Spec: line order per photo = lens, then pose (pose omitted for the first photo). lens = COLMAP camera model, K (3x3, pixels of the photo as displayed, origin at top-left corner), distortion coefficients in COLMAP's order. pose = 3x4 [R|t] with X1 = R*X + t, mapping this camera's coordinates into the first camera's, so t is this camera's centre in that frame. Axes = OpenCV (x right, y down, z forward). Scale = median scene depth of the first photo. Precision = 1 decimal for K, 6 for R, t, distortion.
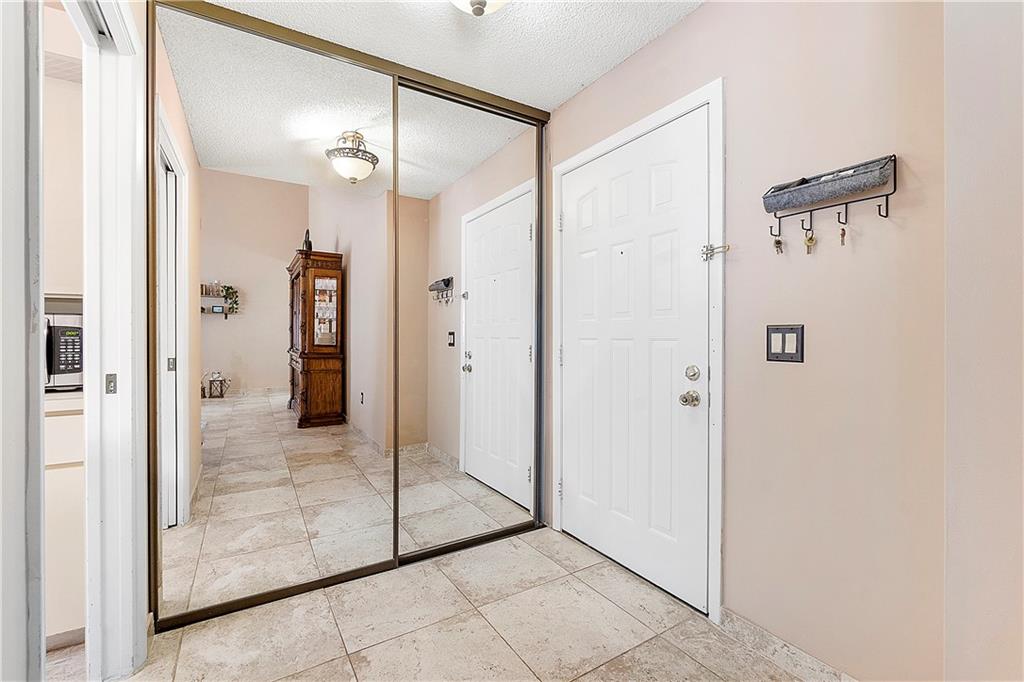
lens RADIAL K [[442.6, 0, 506.3], [0, 442.6, 341.9], [0, 0, 1]] dist [-0.002243, 0.000259]
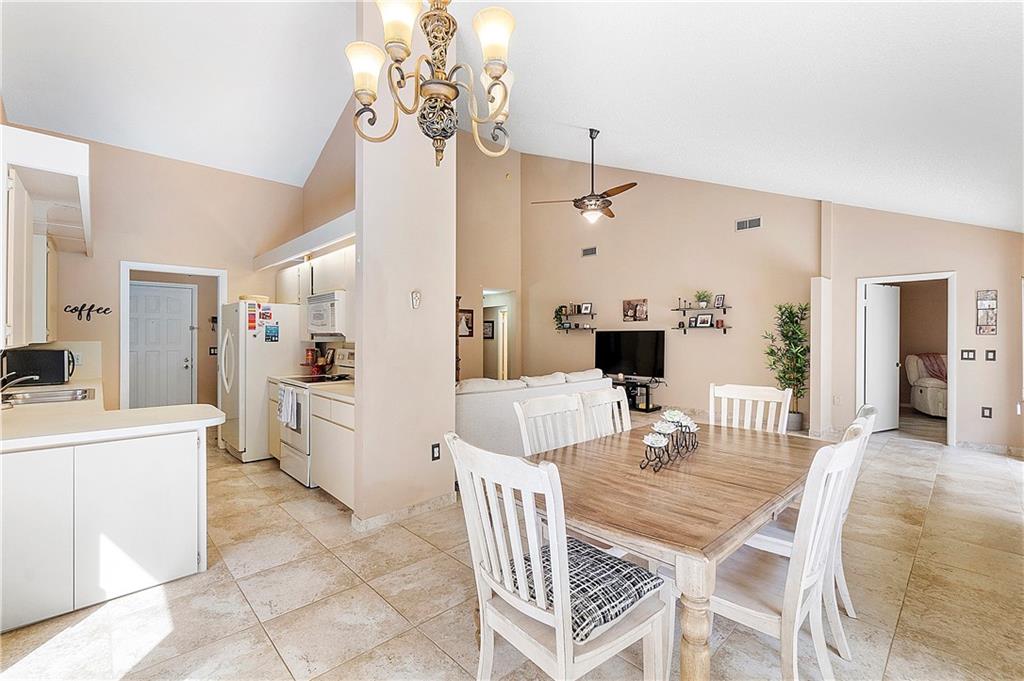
lens RADIAL K [[442.6, 0, 508.7], [0, 442.6, 342.0], [0, 0, 1]] dist [-0.002243, 0.000259]
pose [[-0.210177, -0.003739, 0.977656, -3.768593], [0.007194, 0.999960, 0.005371, -0.079300], [-0.977637, 0.008162, -0.210142, -0.857729]]
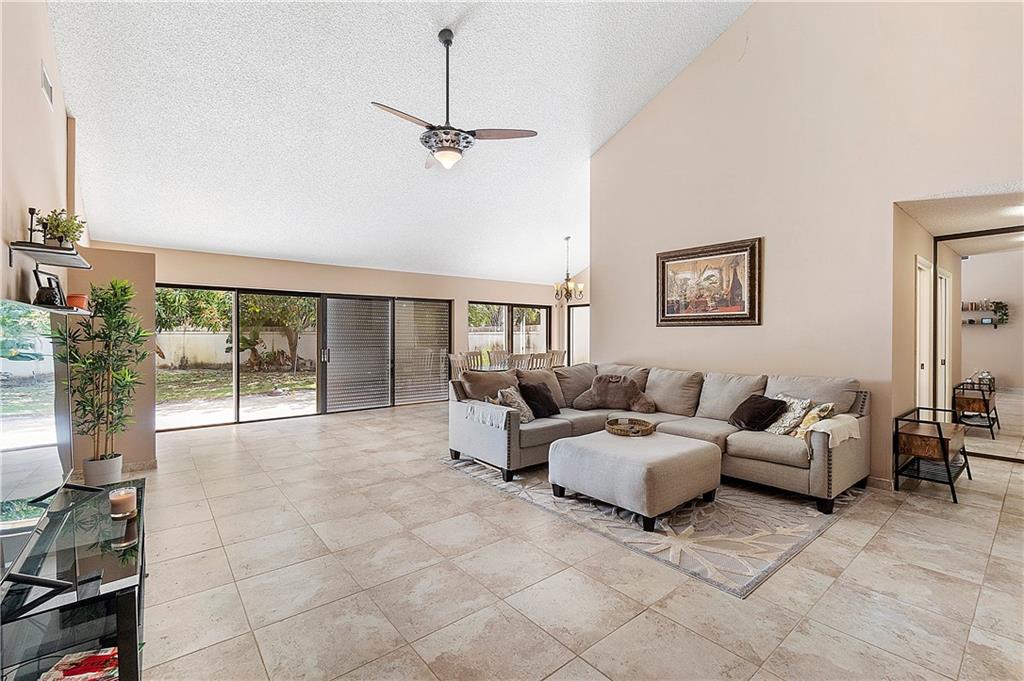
lens RADIAL K [[442.6, 0, 514.3], [0, 442.6, 339.6], [0, 0, 1]] dist [-0.002243, 0.000259]
pose [[0.146404, 0.012150, -0.989150, 1.662531], [-0.009337, 0.999897, 0.010900, -0.099474], [0.989181, 0.007640, 0.146503, -2.161098]]
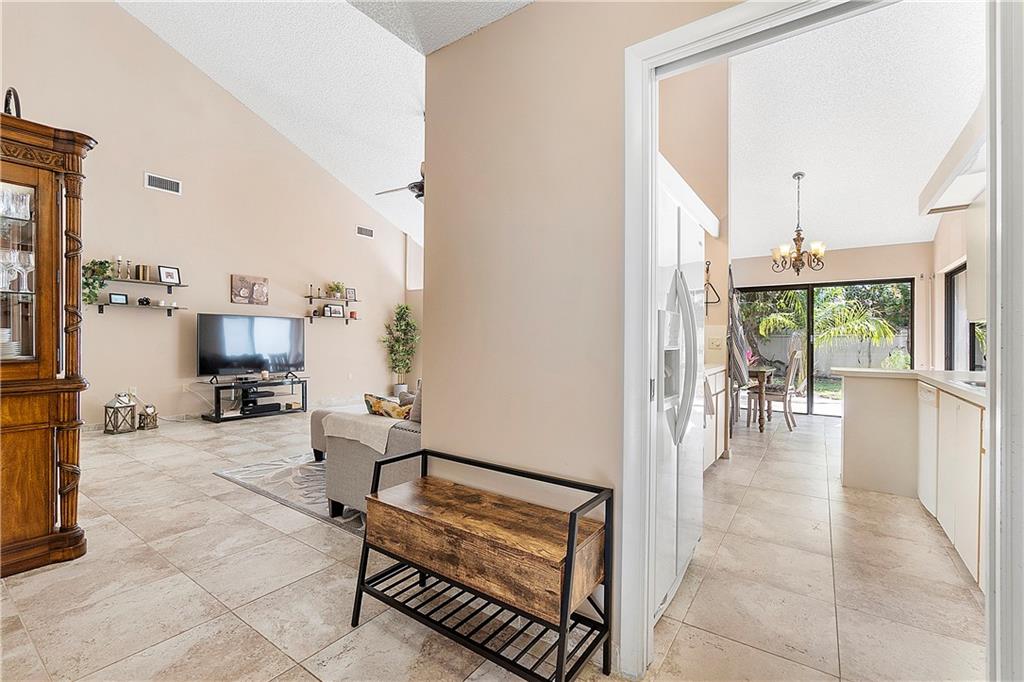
lens RADIAL K [[442.6, 0, 512.9], [0, 442.6, 337.9], [0, 0, 1]] dist [-0.002243, 0.000259]
pose [[-0.914845, -0.005241, -0.403772, 0.099503], [-0.007990, 0.999955, 0.005124, -0.019705], [0.403727, 0.007914, -0.914845, 1.102889]]
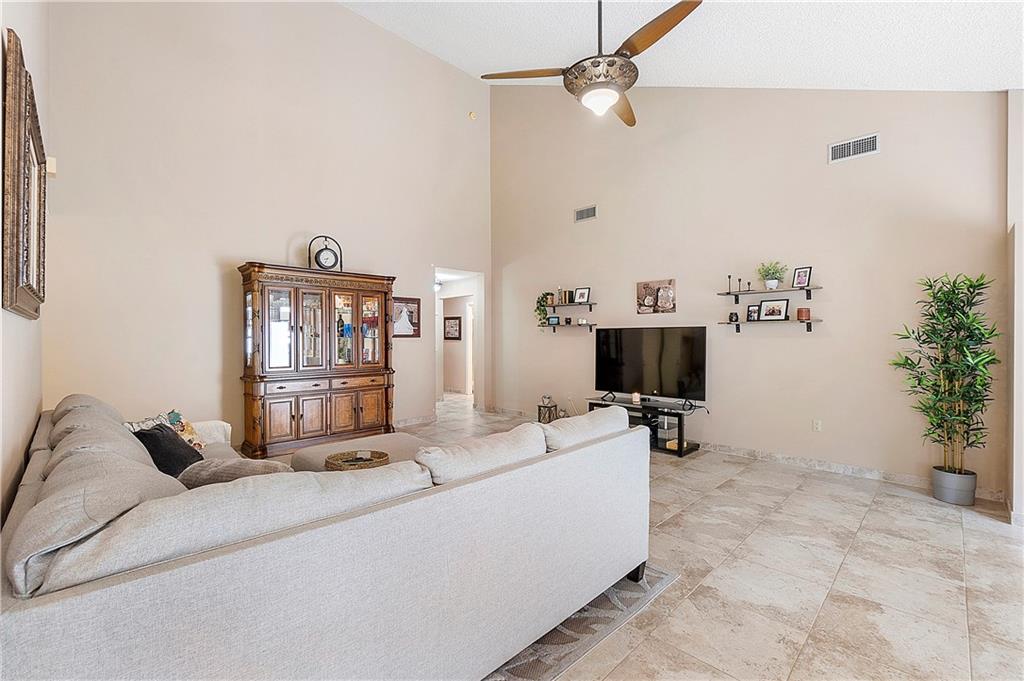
lens RADIAL K [[442.6, 0, 508.2], [0, 442.6, 338.3], [0, 0, 1]] dist [-0.002243, 0.000259]
pose [[-0.232607, 0.004047, 0.972563, -2.223749], [0.011242, 0.999936, -0.001472, -0.095723], [-0.972506, 0.010591, -0.232637, -1.427593]]
